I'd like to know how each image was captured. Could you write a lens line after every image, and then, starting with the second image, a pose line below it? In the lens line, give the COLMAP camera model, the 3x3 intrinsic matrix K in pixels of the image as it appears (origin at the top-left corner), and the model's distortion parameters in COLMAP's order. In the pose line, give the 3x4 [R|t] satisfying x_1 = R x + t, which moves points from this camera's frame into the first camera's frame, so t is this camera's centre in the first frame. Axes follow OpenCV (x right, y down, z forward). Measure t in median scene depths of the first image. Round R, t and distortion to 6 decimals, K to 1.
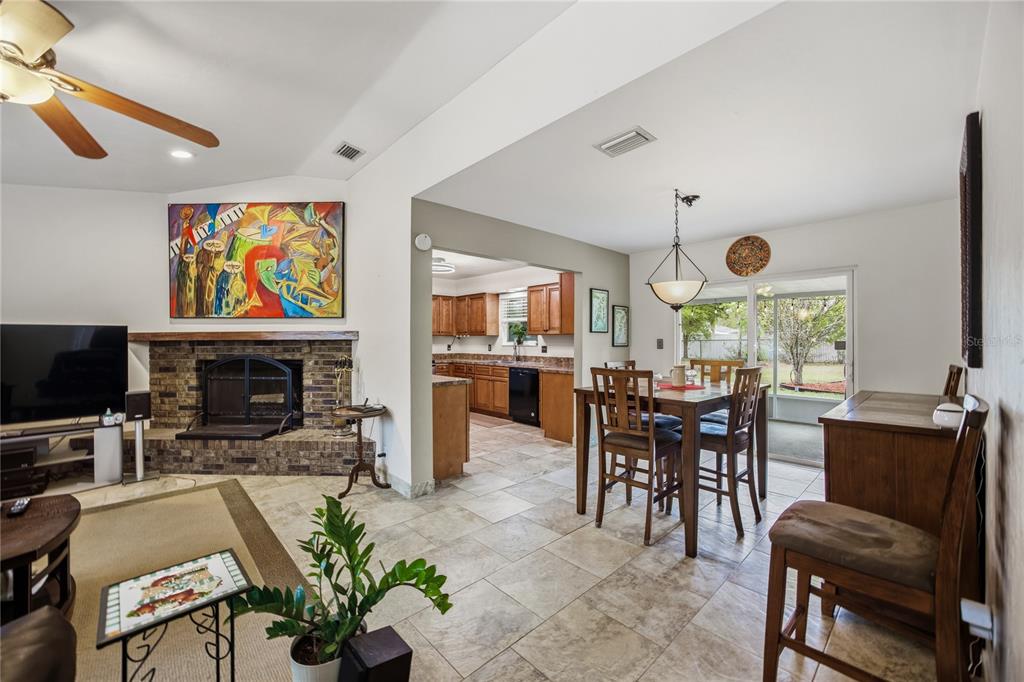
lens RADIAL K [[403.3, 0, 516.5], [0, 403.3, 343.5], [0, 0, 1]] dist [-0.026847, 0.009679]
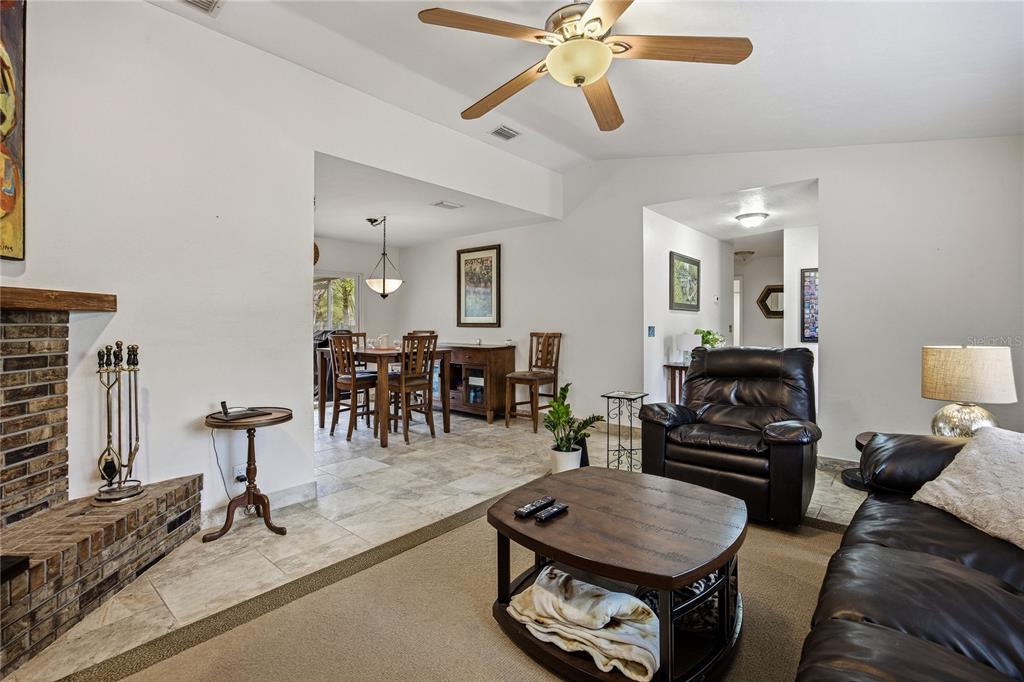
lens RADIAL K [[477.4, 0, 515.3], [0, 477.4, 320.6], [0, 0, 1]] dist [-0.001160, -0.000128]
pose [[-0.124893, 0.003935, 0.992162, -1.017728], [0.004238, 0.999985, -0.003433, 0.006595], [-0.992161, 0.003776, -0.124908, 0.526100]]
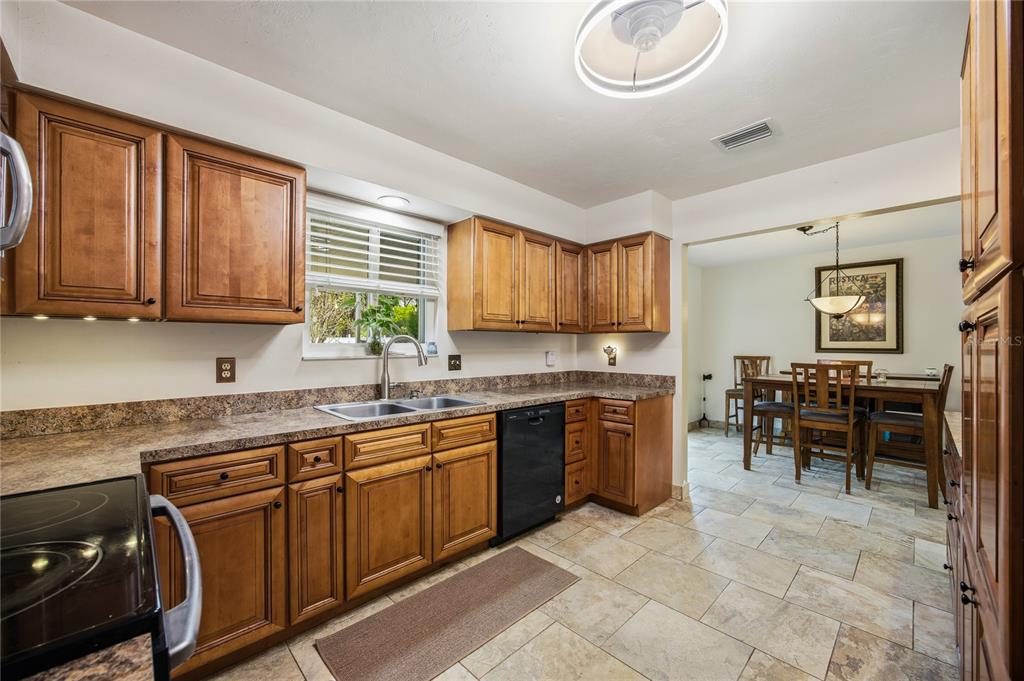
lens RADIAL K [[403.3, 0, 516.5], [0, 403.3, 343.0], [0, 0, 1]] dist [-0.026847, 0.009679]
pose [[-0.023874, 0.002936, 0.999711, -0.588535], [0.005430, 0.999981, -0.002807, -0.008990], [-0.999700, 0.005361, -0.023890, 1.449402]]
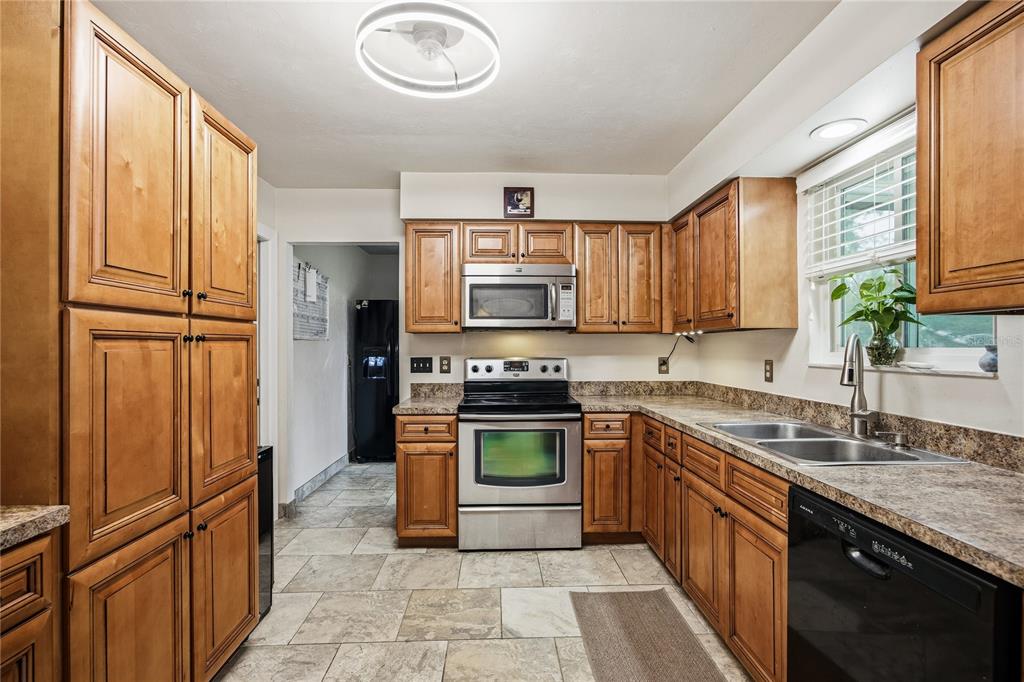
lens RADIAL K [[497.0, 0, 512.0], [0, 497.0, 341.0], [0, 0, 1]] dist [-0.026077, 0.016918]
pose [[0.752398, -0.008908, -0.658649, 0.053631], [-0.000475, 0.999901, -0.014066, -0.010410], [0.658709, 0.010896, 0.752319, 1.071918]]
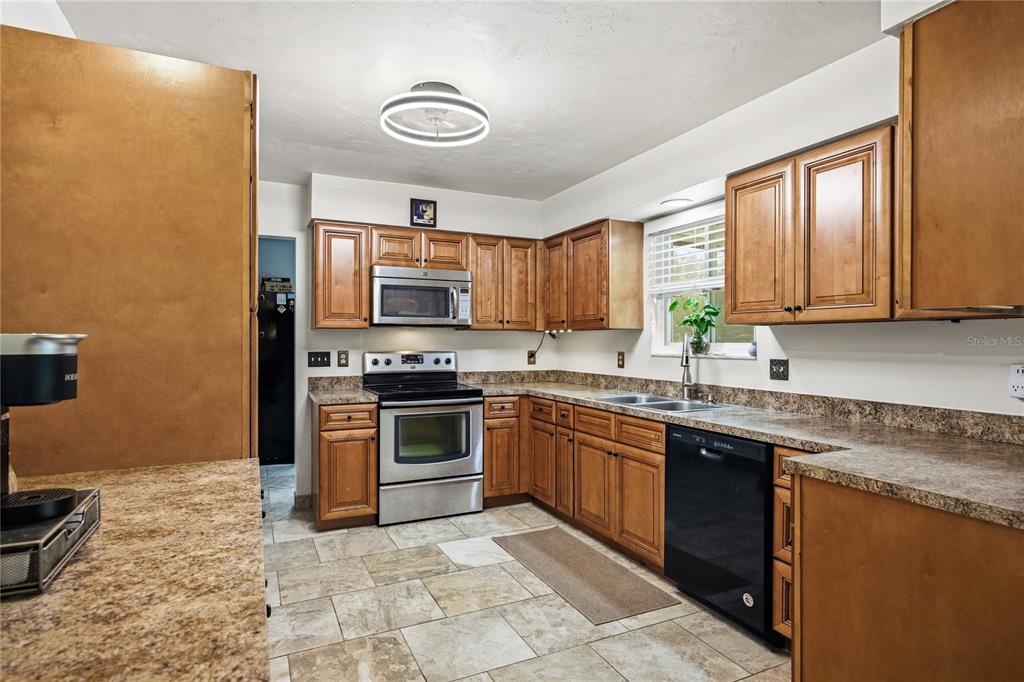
lens RADIAL K [[562.3, 0, 516.9], [0, 562.3, 331.9], [0, 0, 1]] dist [0.000390, -0.000092]
pose [[0.954325, -0.004477, -0.298736, 0.003411], [-0.001388, 0.999811, -0.019417, -0.010569], [0.298766, 0.018945, 0.954138, 0.770588]]
